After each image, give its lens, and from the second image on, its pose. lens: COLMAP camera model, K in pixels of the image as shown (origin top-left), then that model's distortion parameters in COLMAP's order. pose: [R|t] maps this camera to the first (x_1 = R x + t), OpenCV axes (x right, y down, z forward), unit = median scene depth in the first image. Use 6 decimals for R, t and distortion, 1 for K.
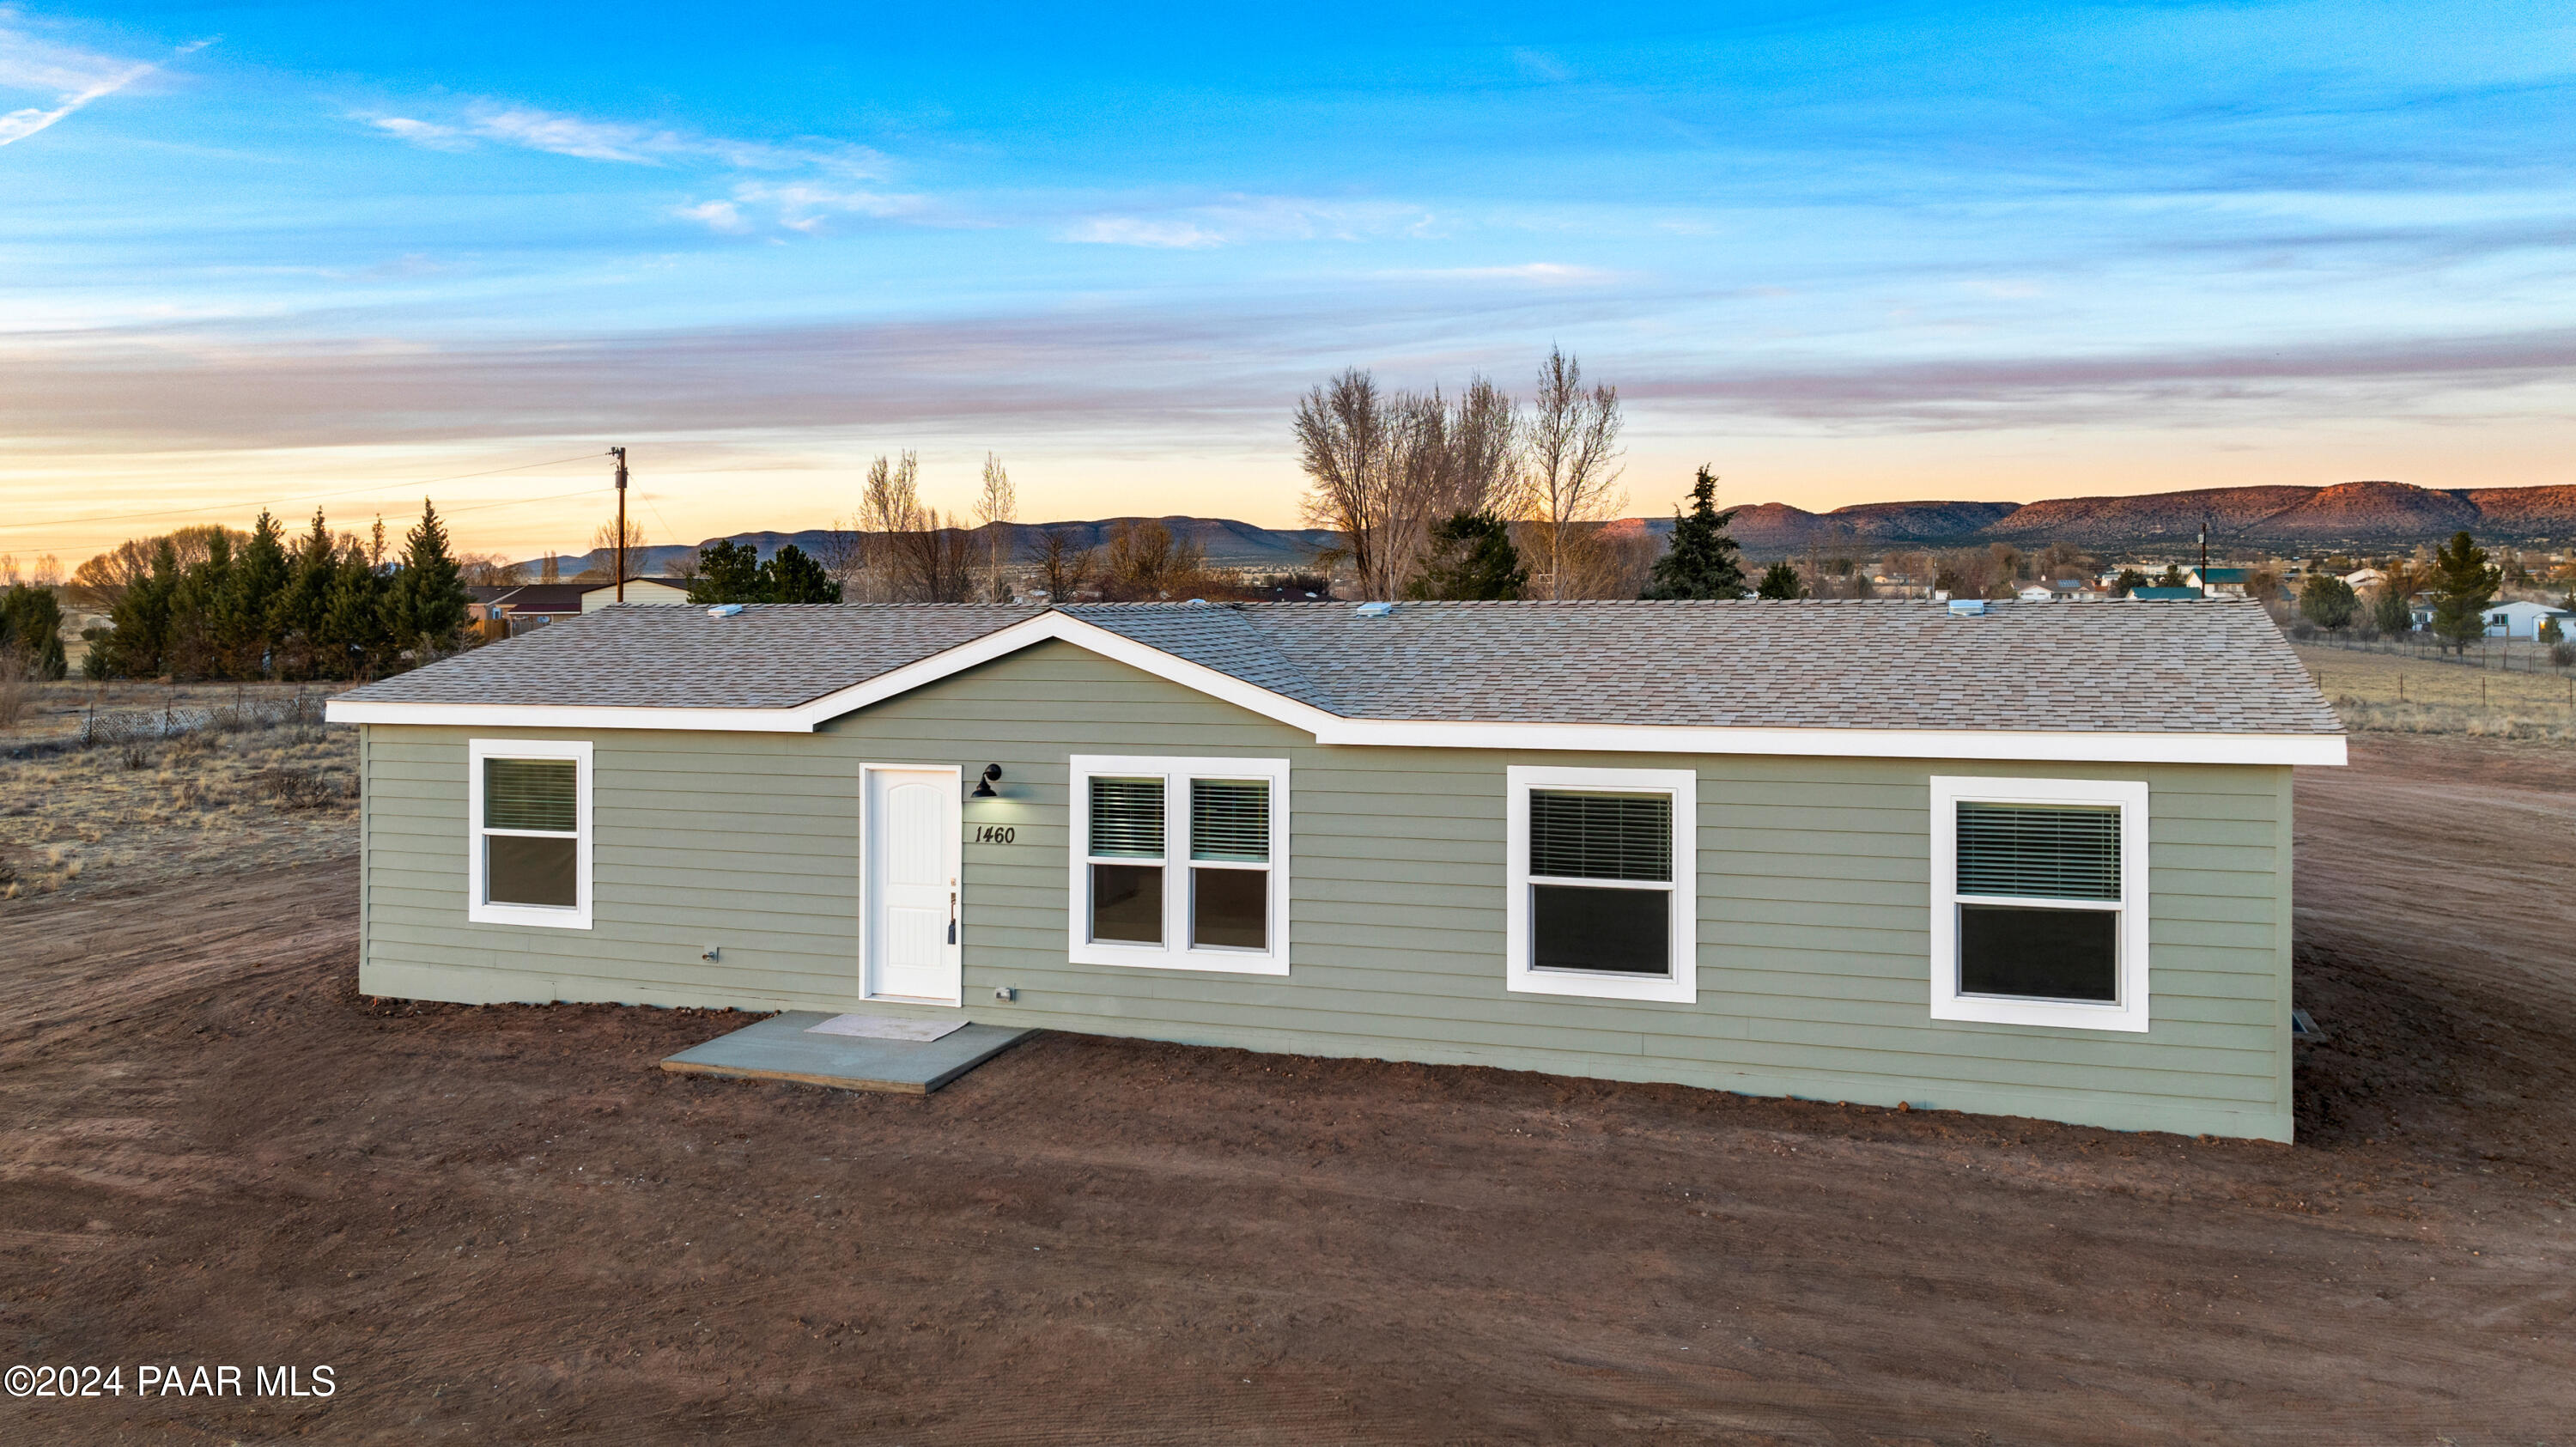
lens RADIAL K [[1731.9, 0, 1285.7], [0, 1731.9, 599.4], [0, 0, 1]] dist [-0.013902, -0.001989]
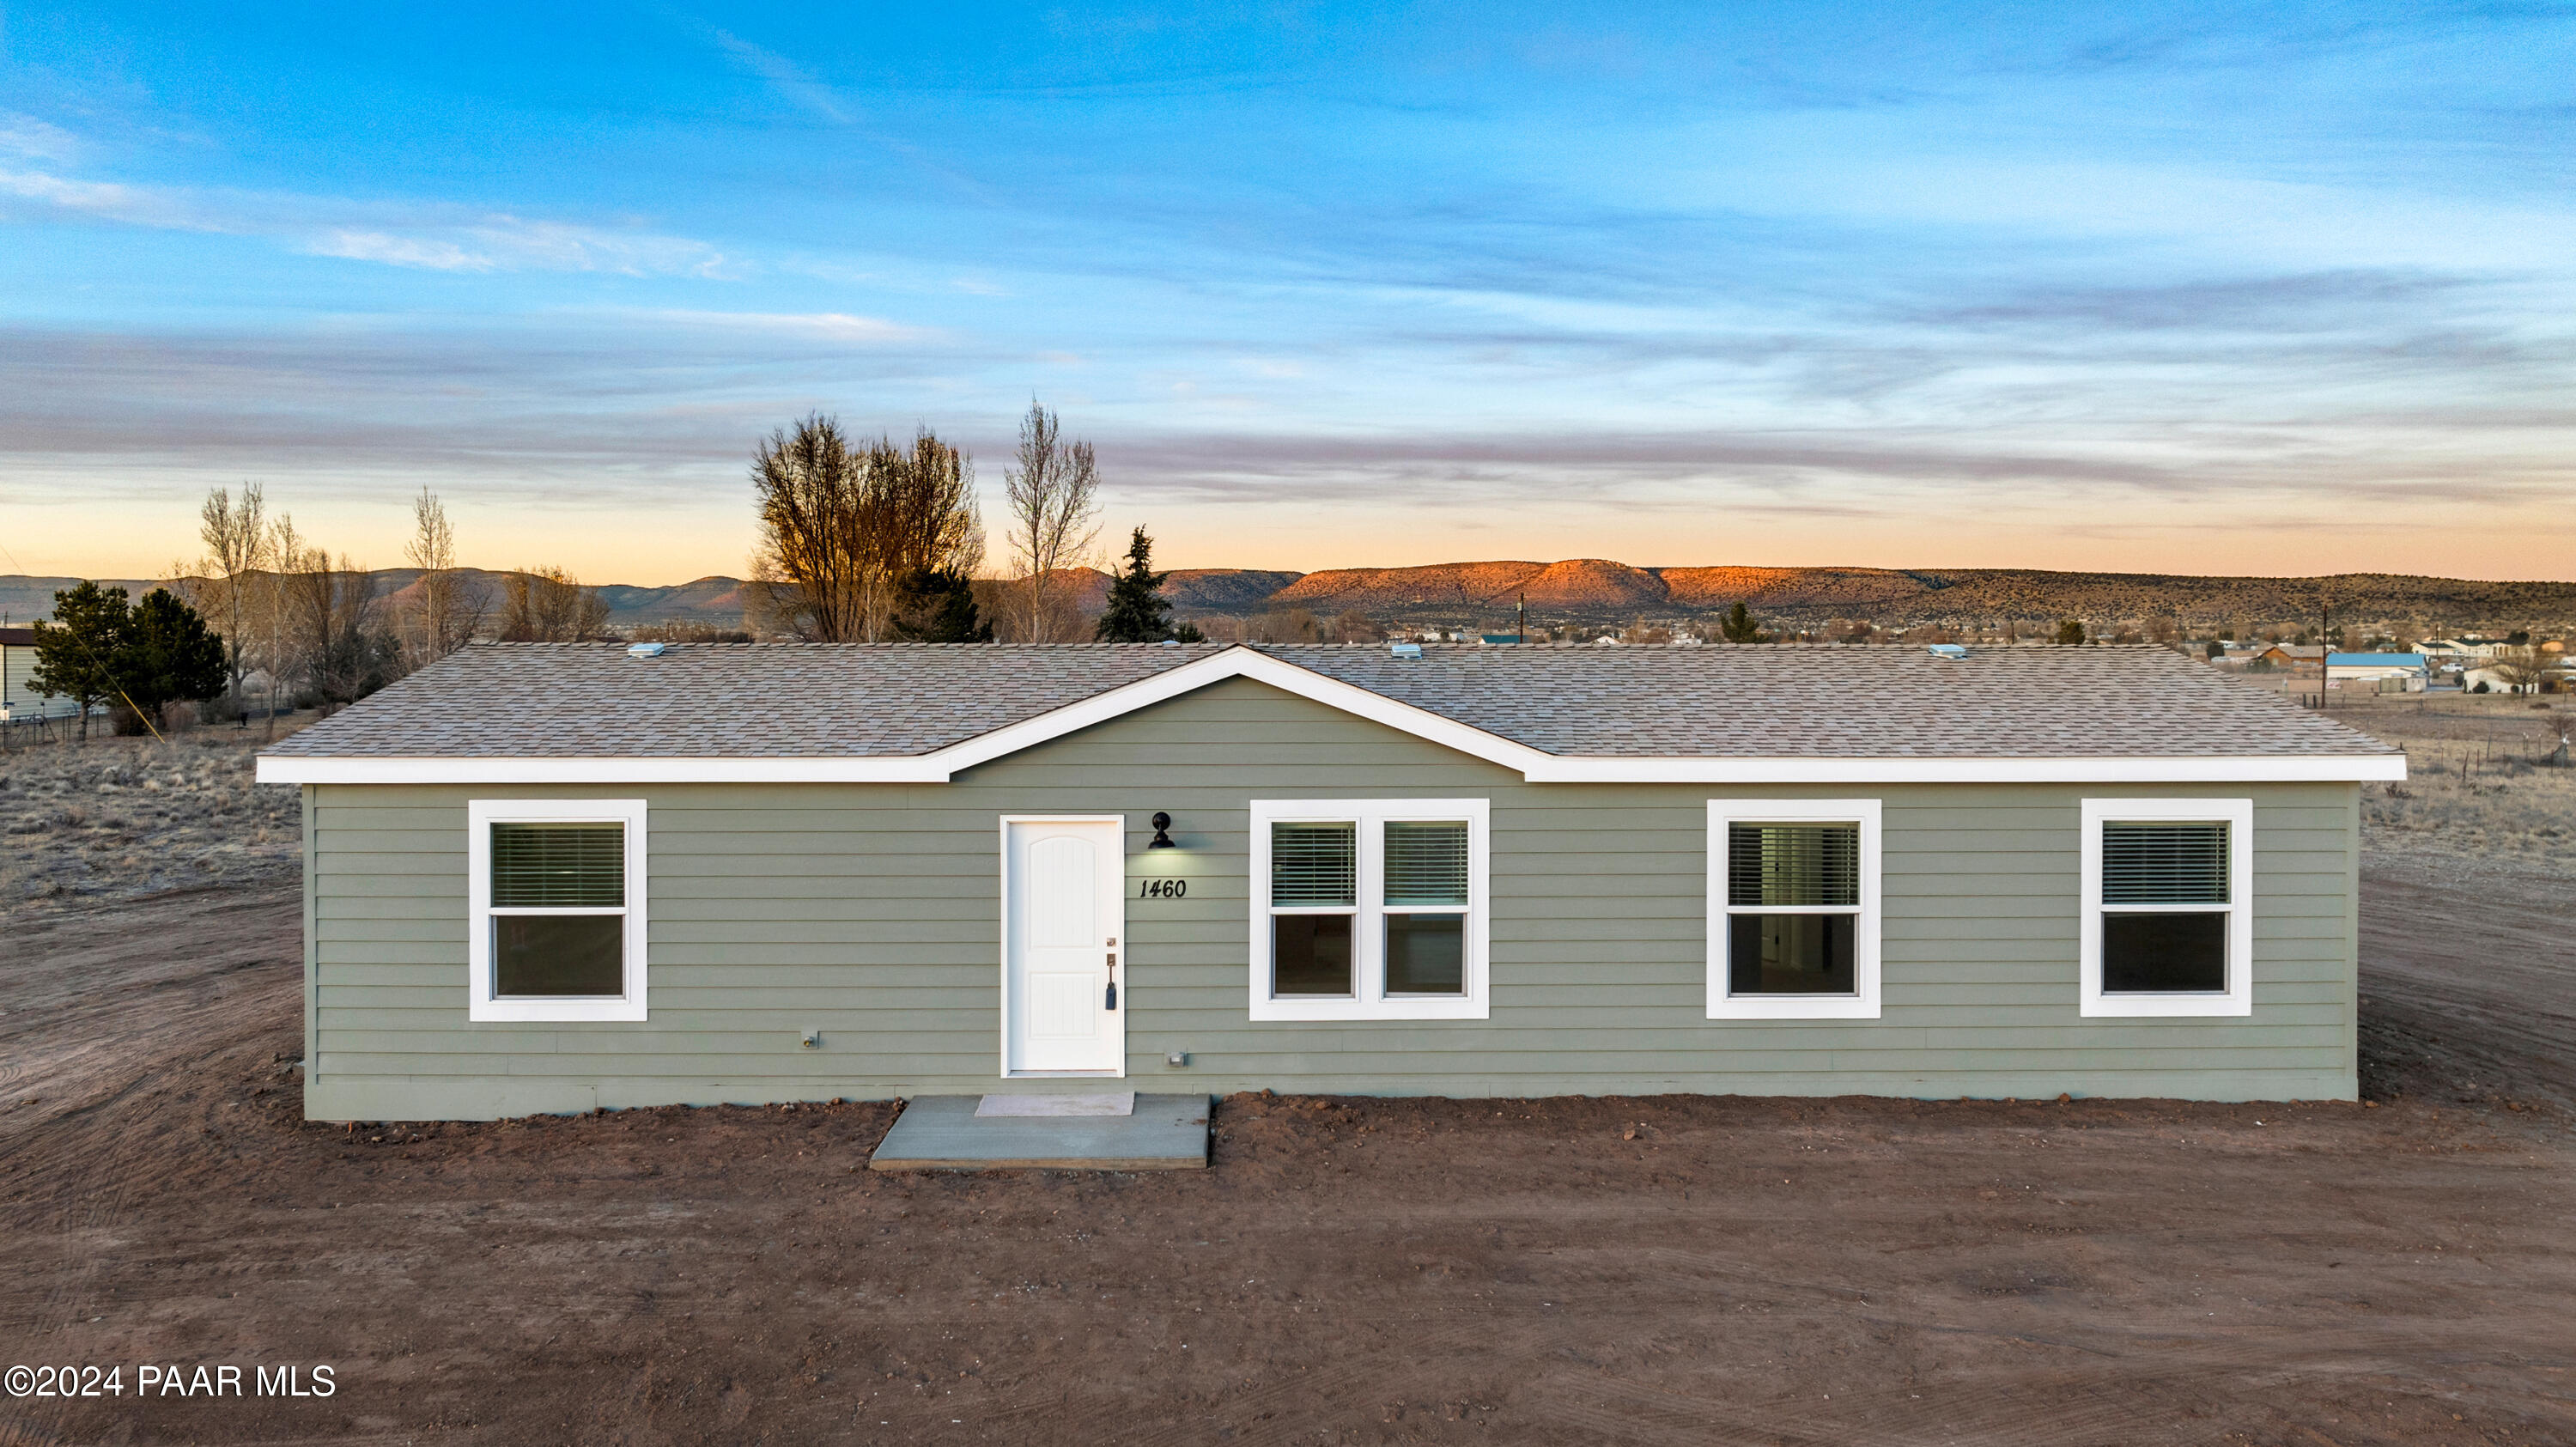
lens RADIAL K [[1751.1, 0, 1288.0], [0, 1751.1, 723.5], [0, 0, 1]] dist [-0.023557, 0.006189]
pose [[0.945256, -0.007623, 0.326241, -0.423113], [-0.004434, 0.999335, 0.036197, 0.014248], [-0.326300, -0.035662, 0.944593, 0.103513]]
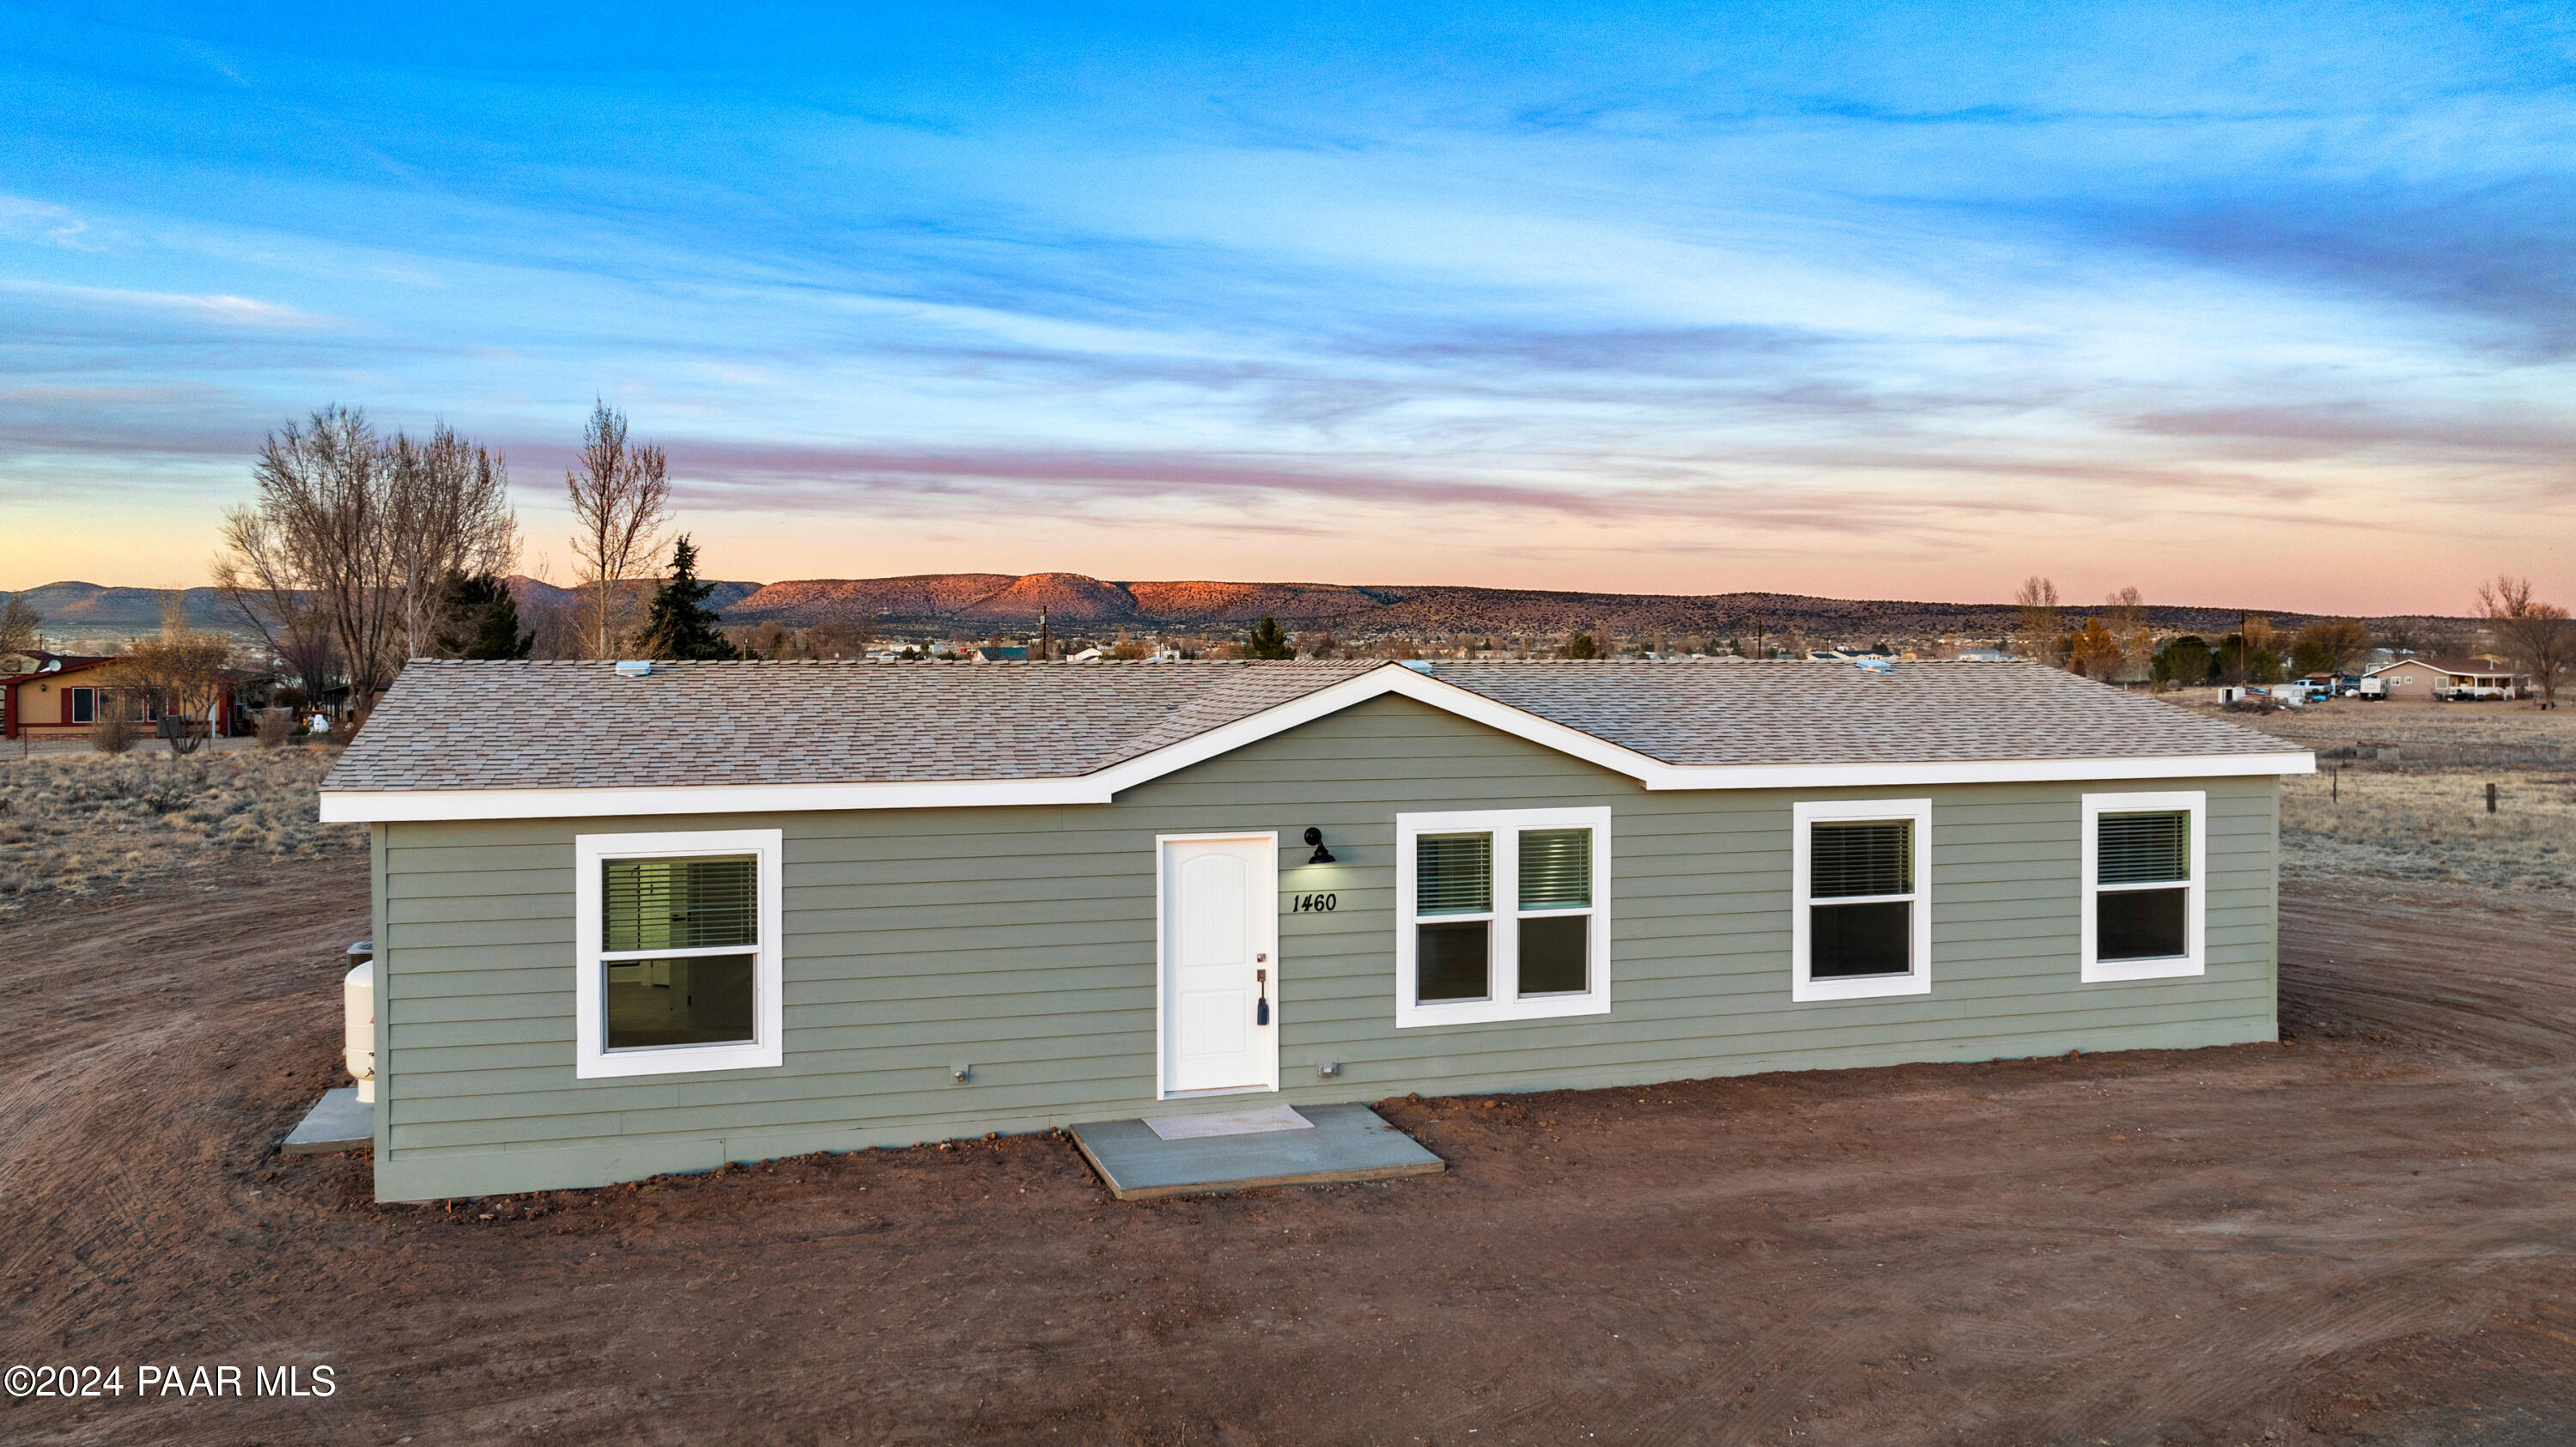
lens RADIAL K [[1724.9, 0, 1288.0], [0, 1724.9, 723.5], [0, 0, 1]] dist [-0.019503, -0.001413]
pose [[0.826570, -0.015572, 0.562618, -0.733751], [-0.000837, 0.999582, 0.028895, 0.012146], [-0.562833, -0.024355, 0.826212, 0.249561]]
